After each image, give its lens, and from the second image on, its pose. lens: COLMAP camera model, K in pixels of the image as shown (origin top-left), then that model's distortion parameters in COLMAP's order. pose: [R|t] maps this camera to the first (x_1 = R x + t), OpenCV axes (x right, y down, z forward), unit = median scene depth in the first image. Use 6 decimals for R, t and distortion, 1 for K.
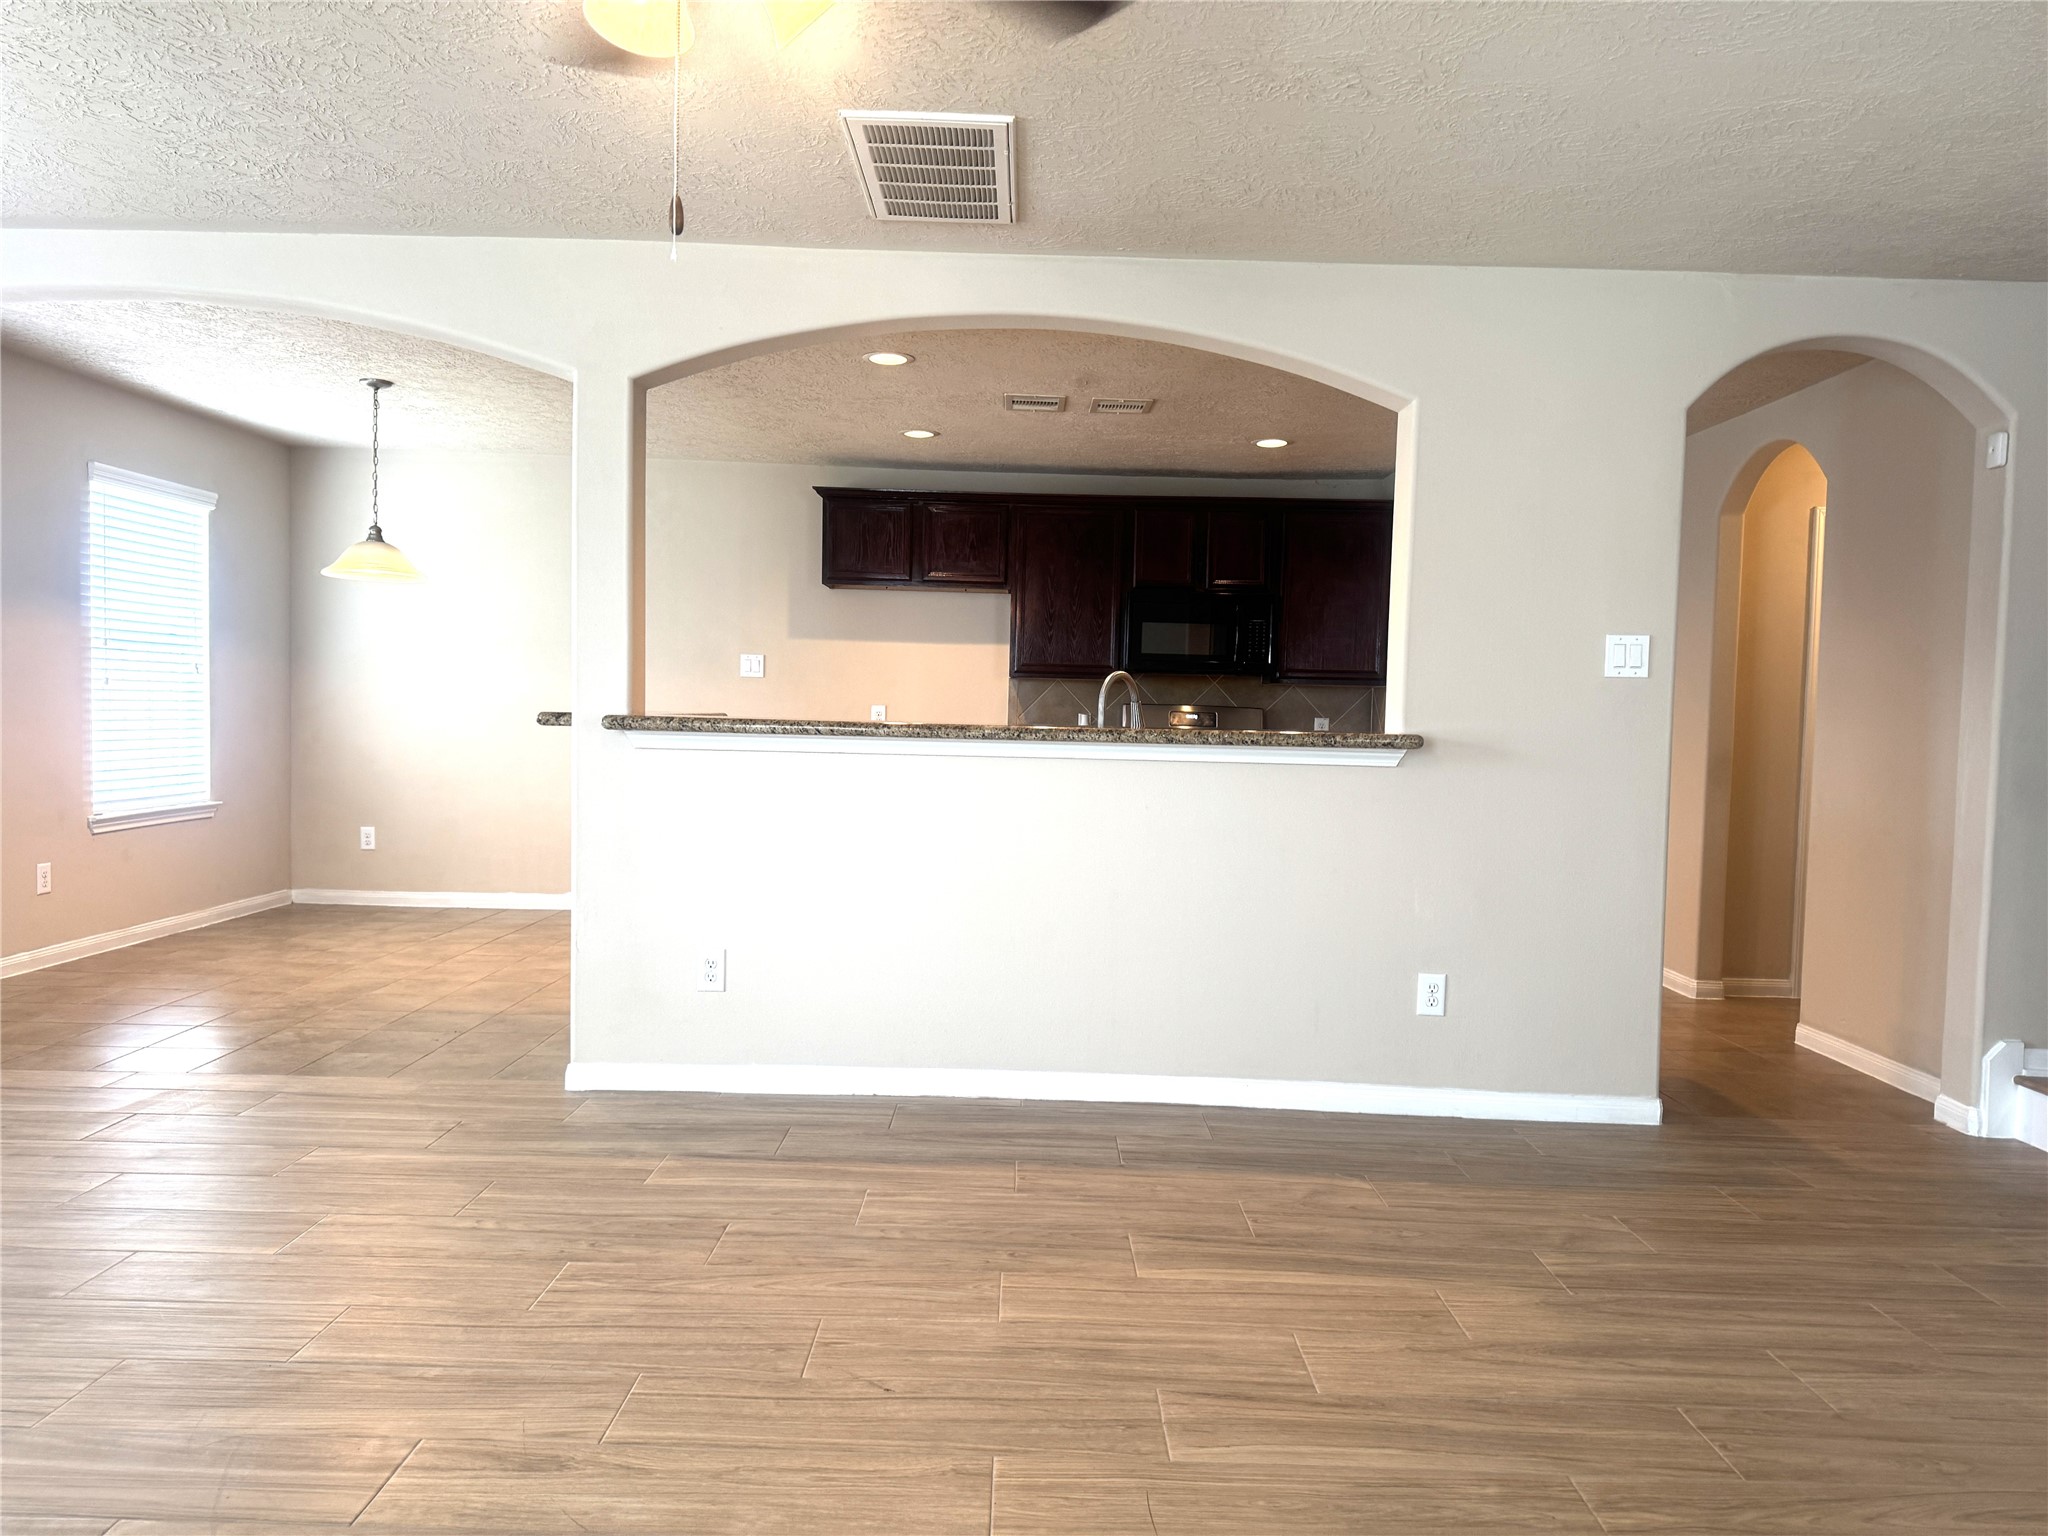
lens RADIAL K [[1440.1, 0, 1015.2], [0, 1440.1, 768.8], [0, 0, 1]] dist [0.069336, -0.101536]
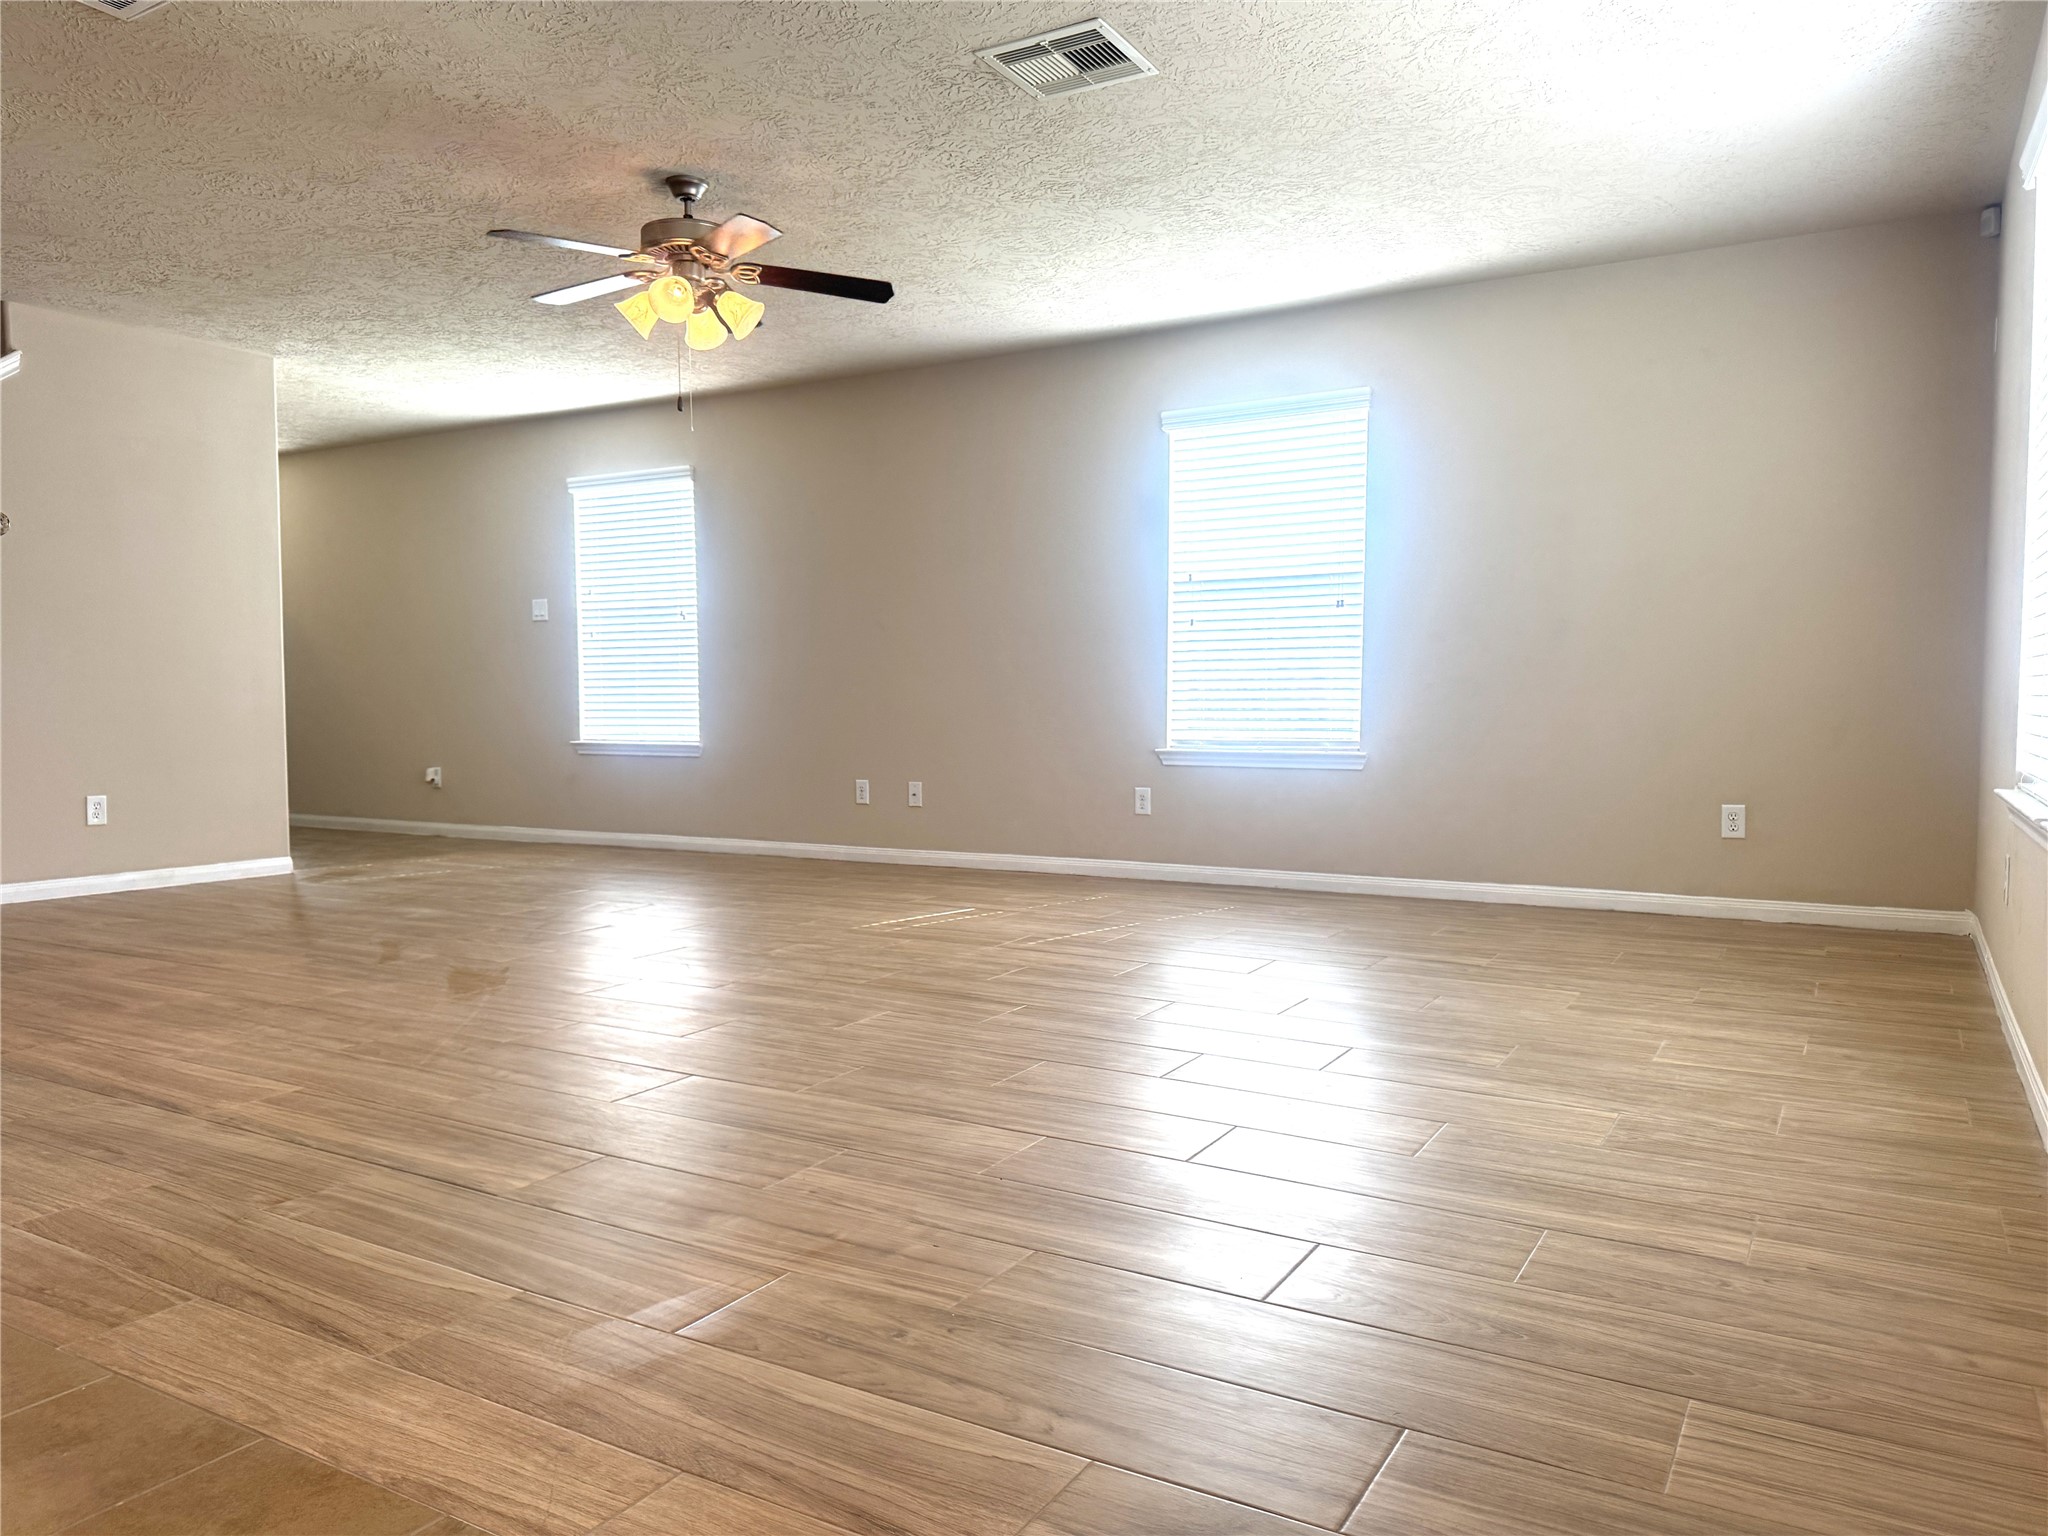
lens RADIAL K [[1440.1, 0, 1024.8], [0, 1440.1, 767.9], [0, 0, 1]] dist [0.069336, -0.101536]
pose [[-0.863649, -0.050243, 0.501583, -0.782229], [-0.003619, 0.995613, 0.093498, 0.006063], [-0.504080, 0.078935, -0.860042, 1.118371]]
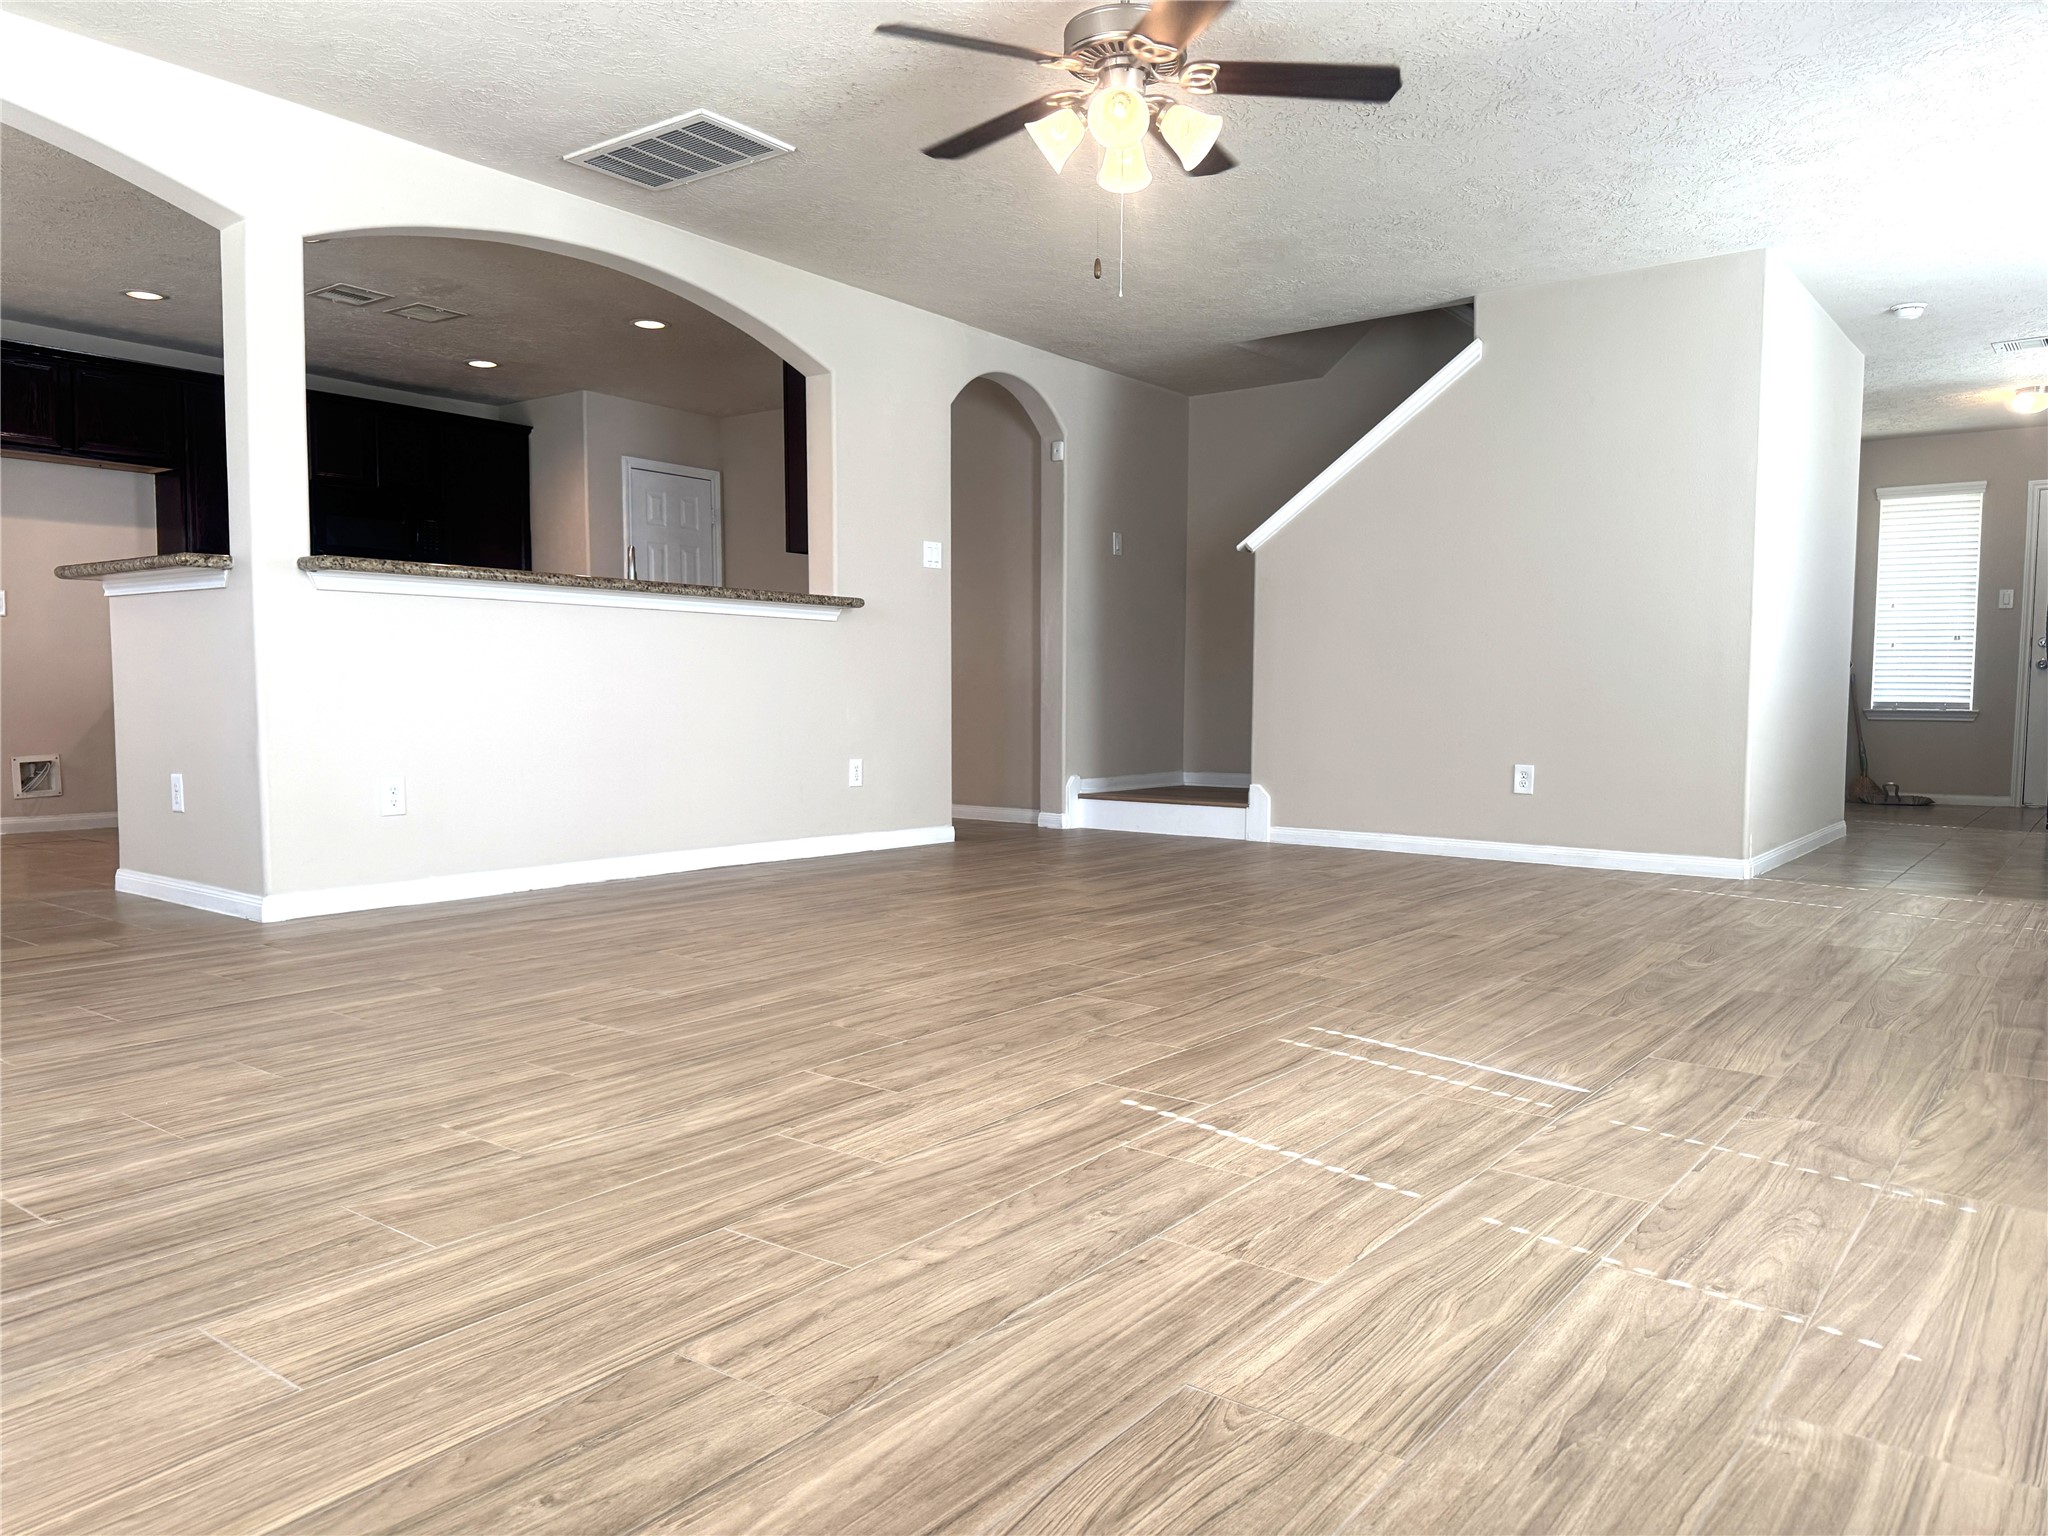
lens RADIAL K [[1440.1, 0, 1031.5], [0, 1440.1, 771.8], [0, 0, 1]] dist [0.069336, -0.101536]
pose [[0.598718, -0.068408, 0.798033, -0.722981], [0.040464, 0.997657, 0.055162, 0.071868], [-0.799937, -0.000735, 0.600084, -0.044917]]
